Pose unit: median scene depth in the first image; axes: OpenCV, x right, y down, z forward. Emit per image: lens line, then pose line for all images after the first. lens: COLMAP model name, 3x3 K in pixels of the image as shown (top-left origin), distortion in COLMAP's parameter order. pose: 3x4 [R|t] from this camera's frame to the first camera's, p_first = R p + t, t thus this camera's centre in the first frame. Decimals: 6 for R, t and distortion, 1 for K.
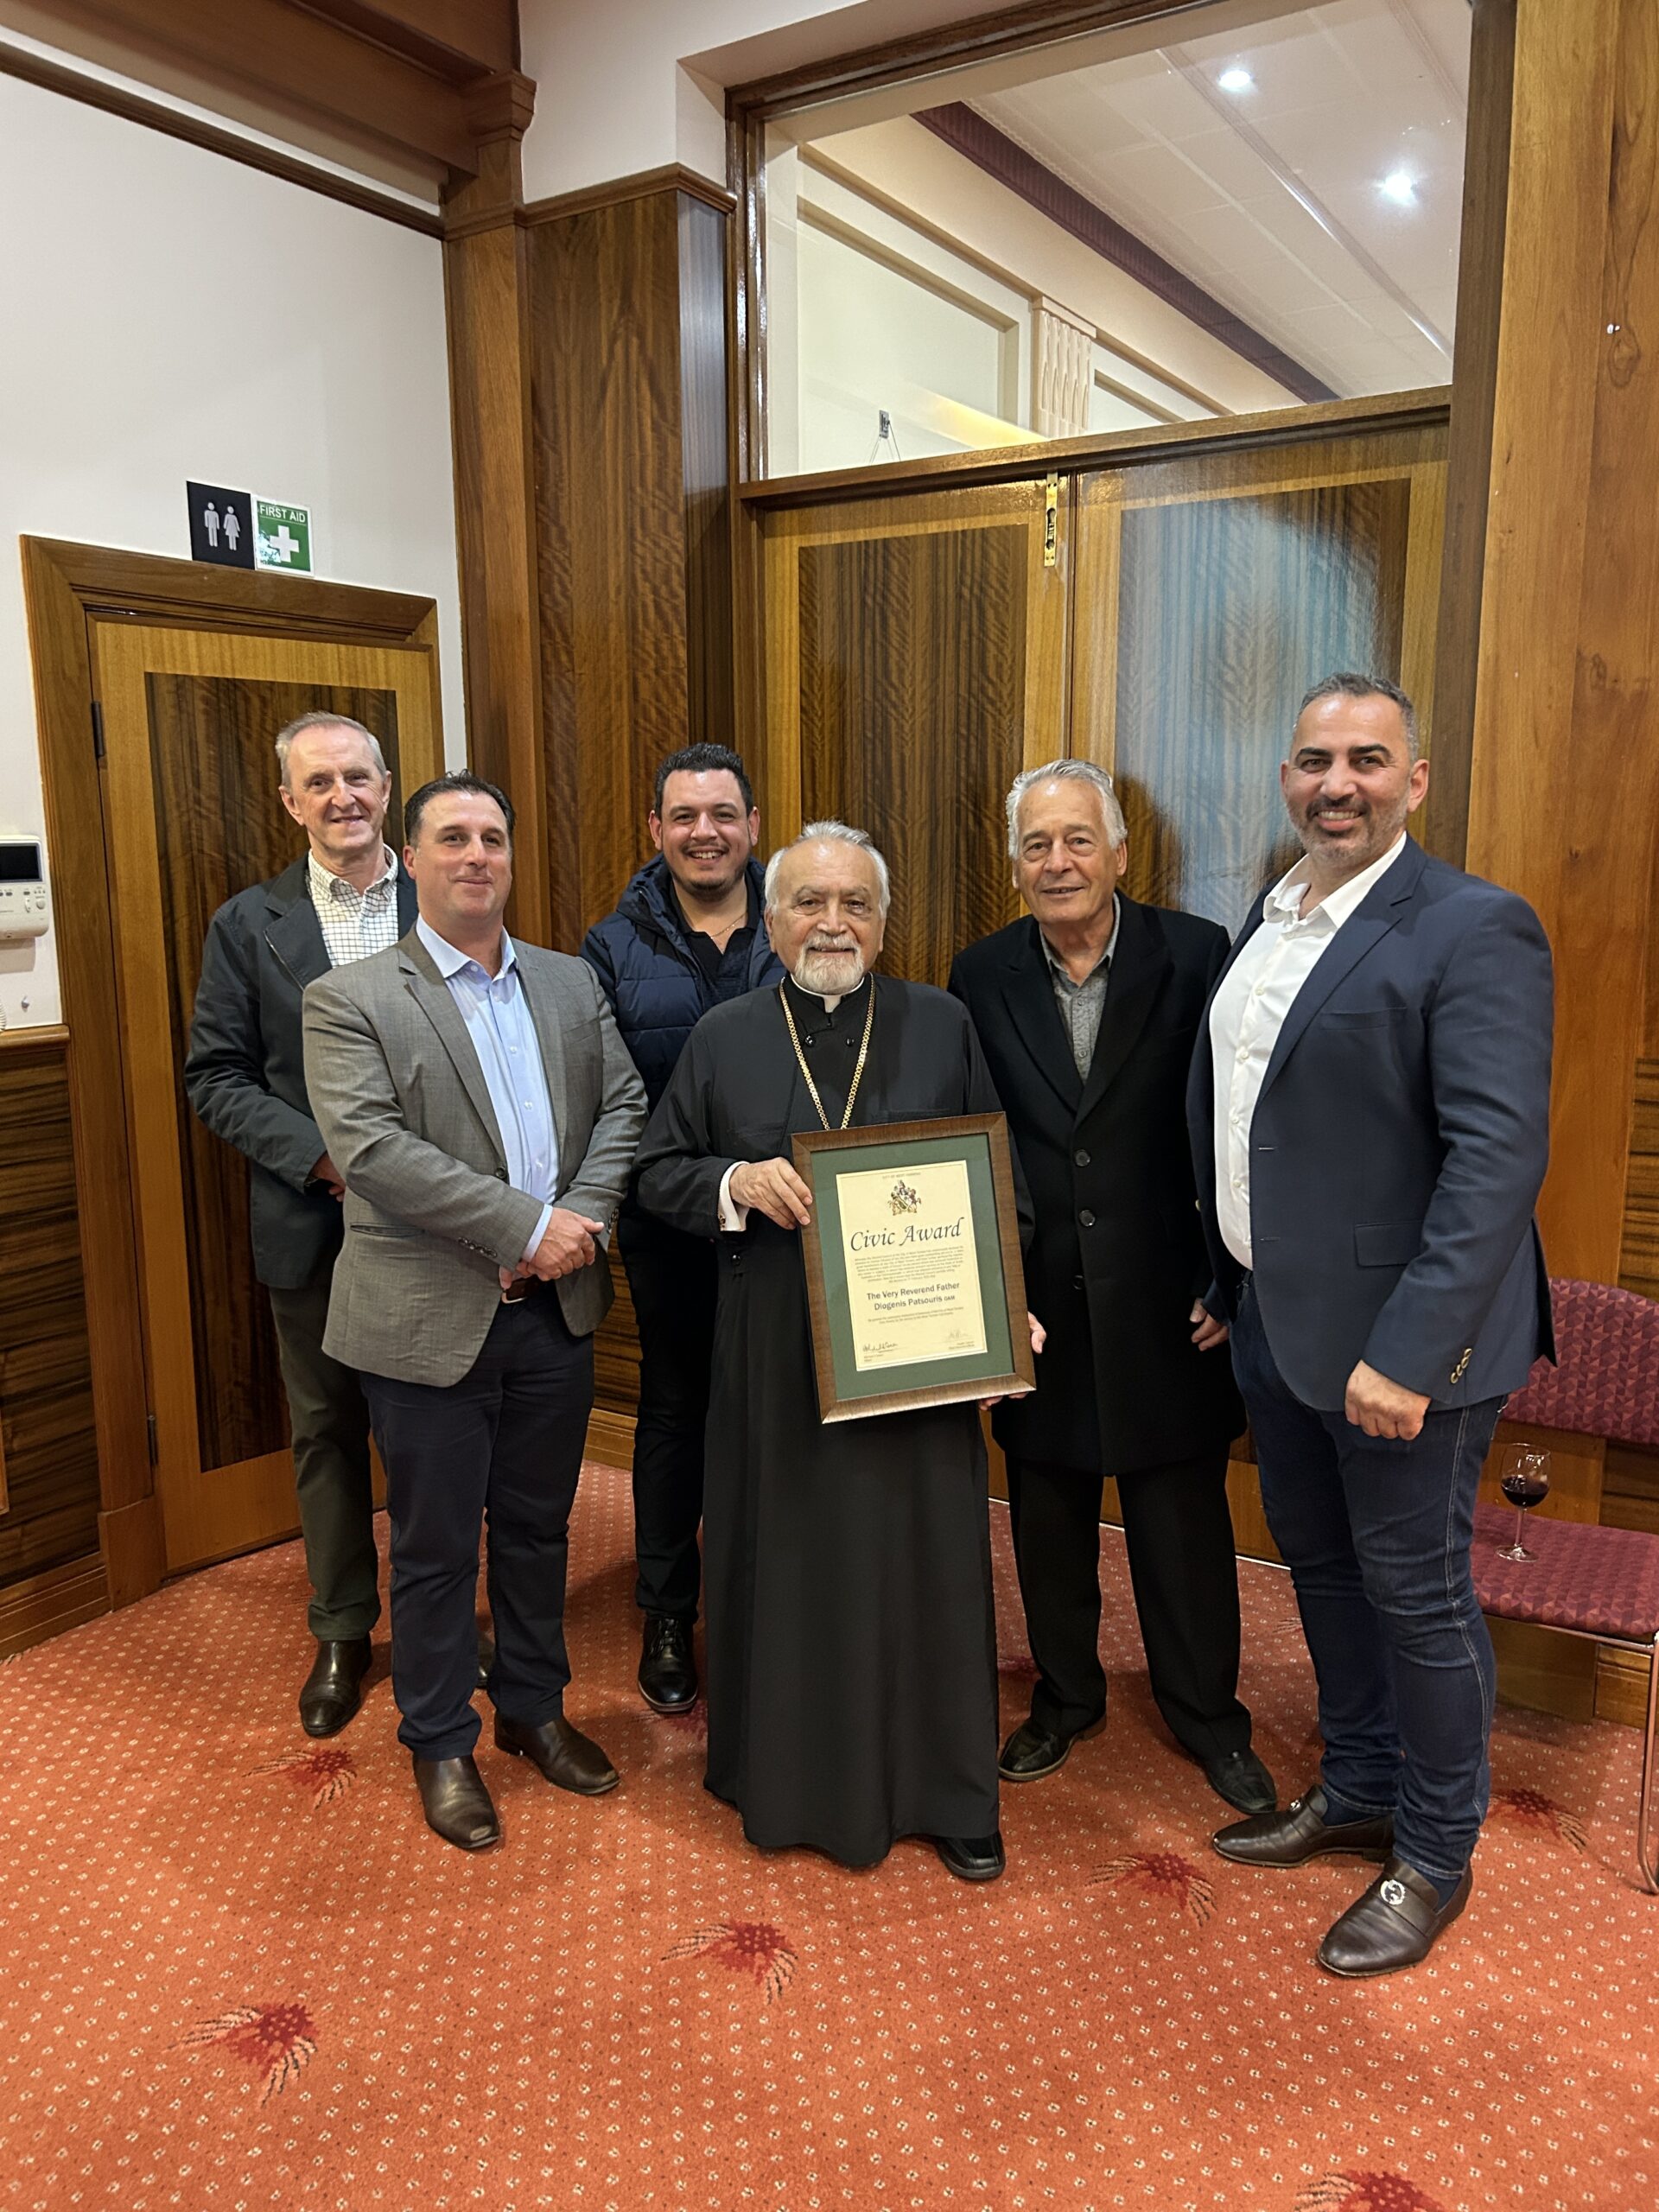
lens RADIAL K [[1722.9, 0, 829.5], [0, 1722.9, 1106.0], [0, 0, 1]] dist [0.028563, -0.026839]
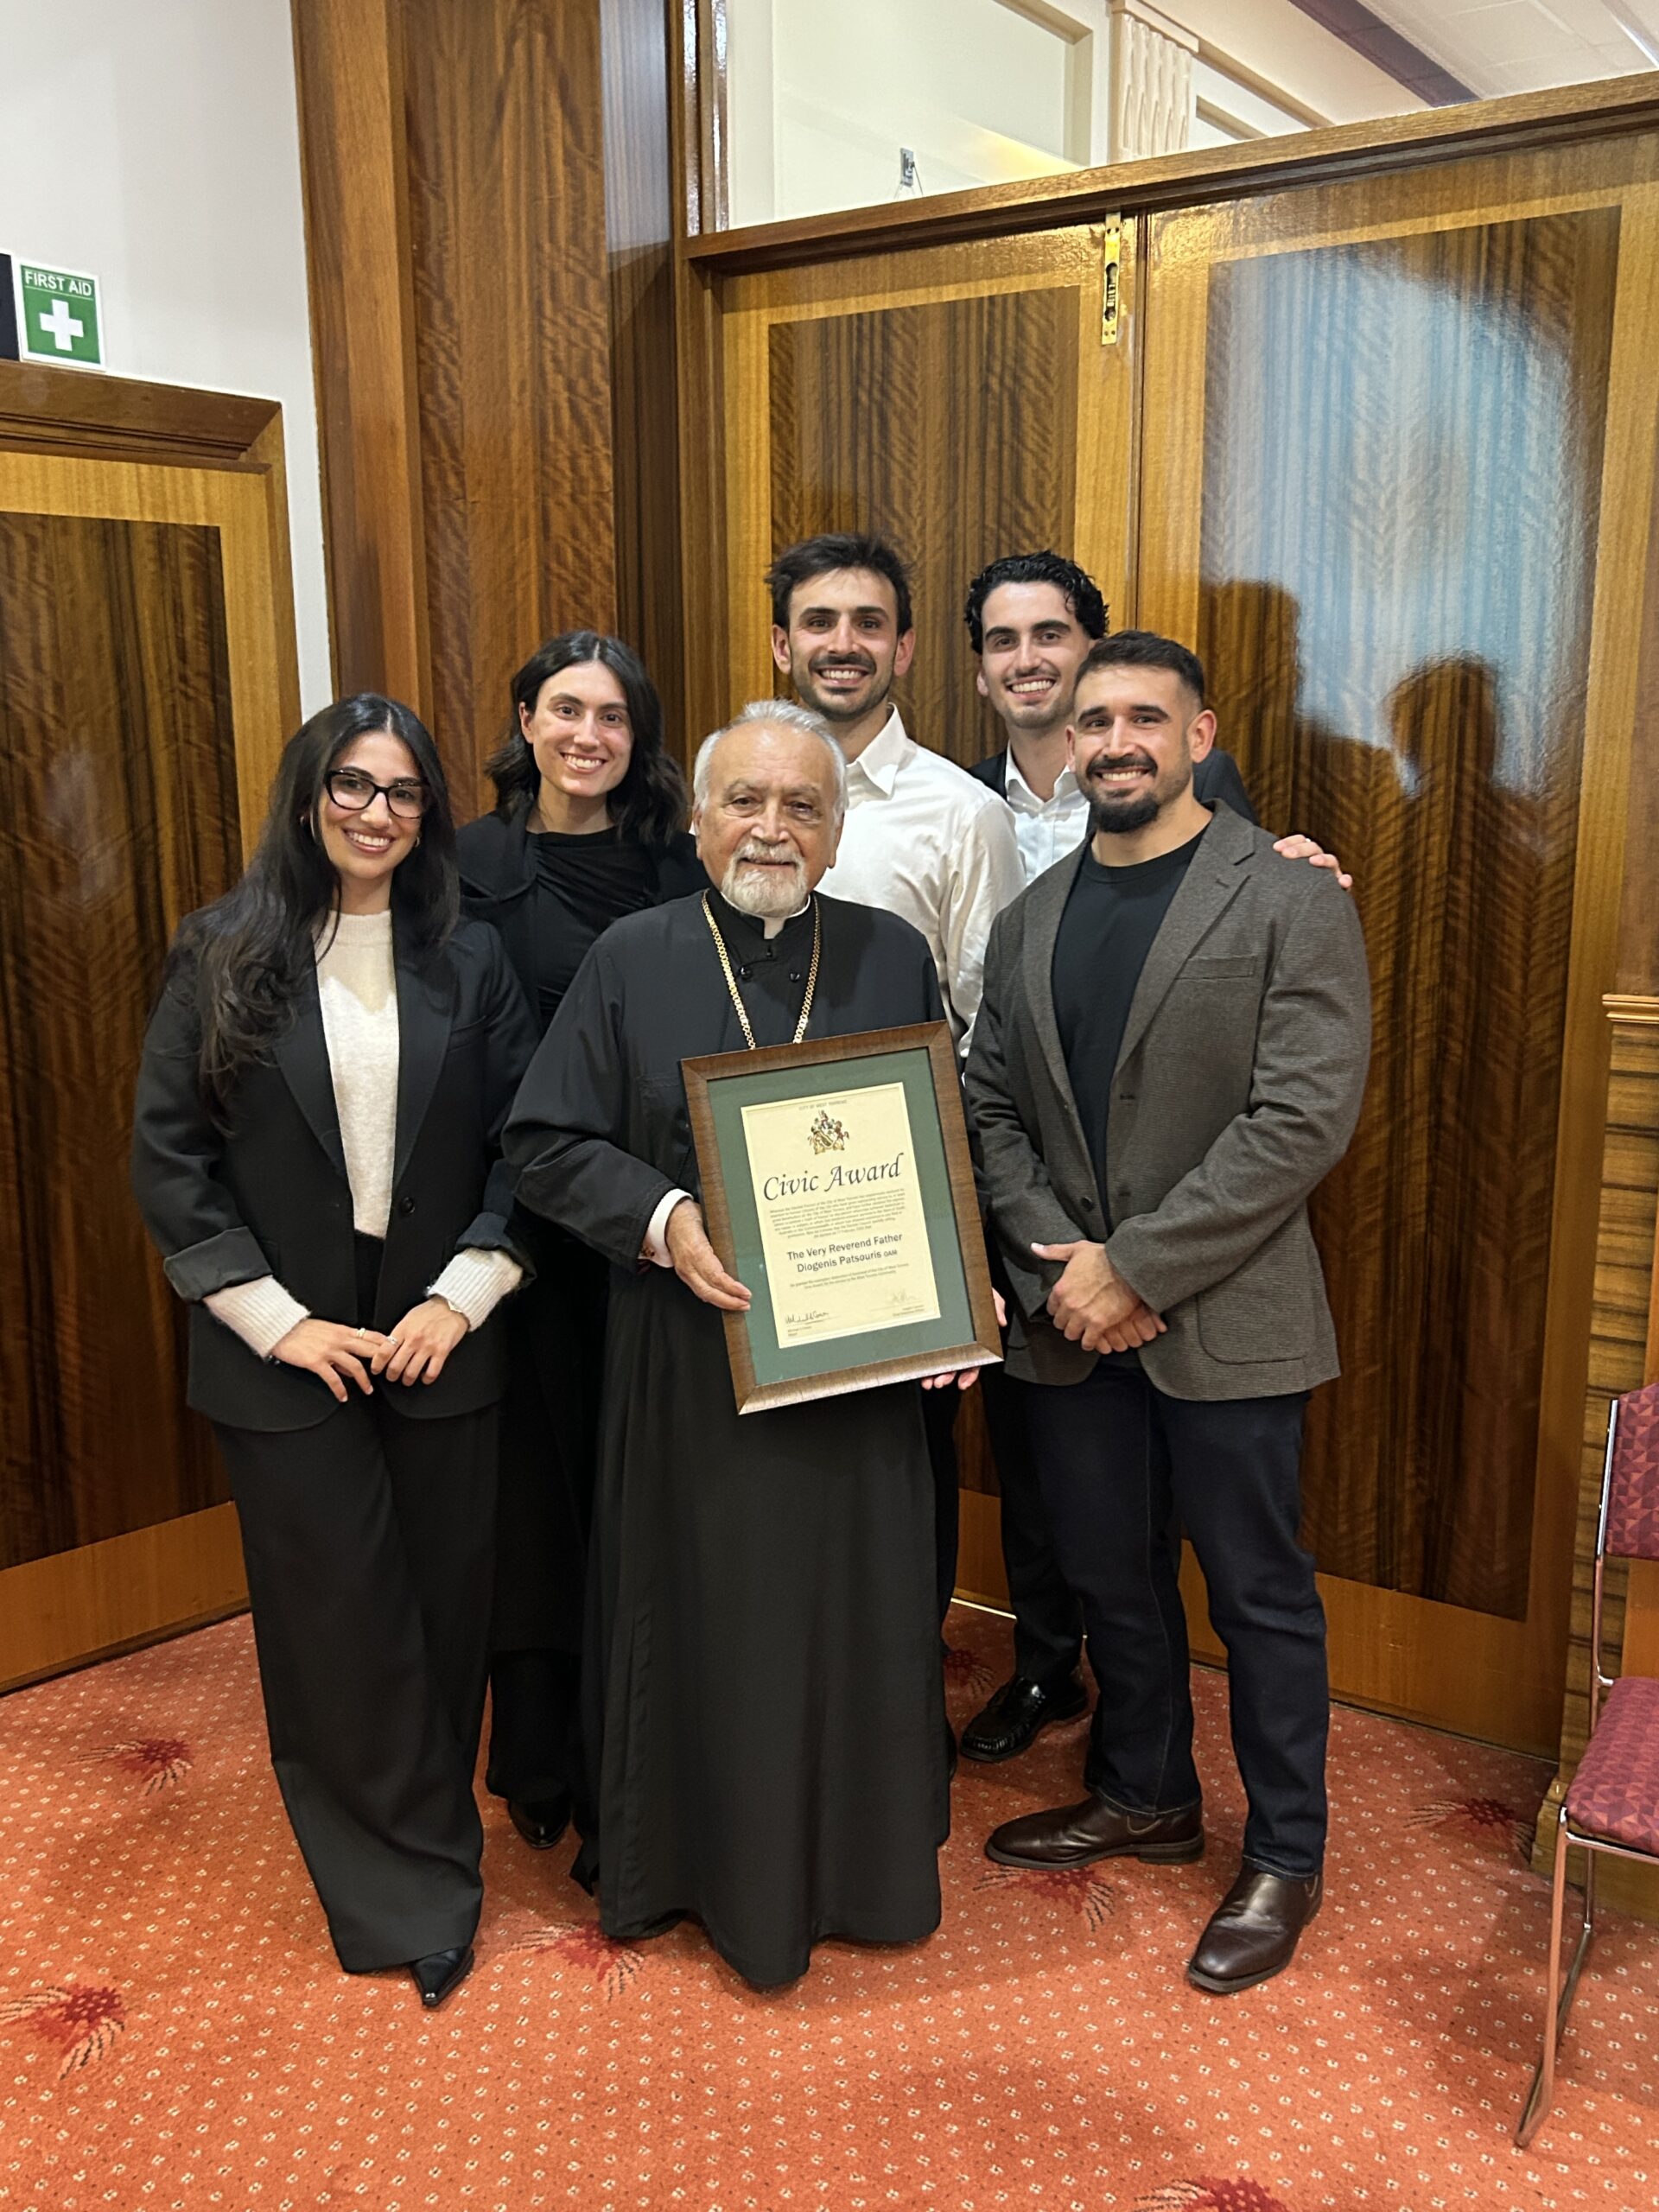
lens RADIAL K [[2083.3, 0, 811.9], [0, 2083.3, 1112.0], [0, 0, 1]] dist [0.001440, 0.021258]
pose [[0.999282, 0.003468, -0.037730, 0.035829], [-0.002246, 0.999473, 0.032391, -0.020096], [0.037823, -0.032283, 0.998763, 0.113151]]
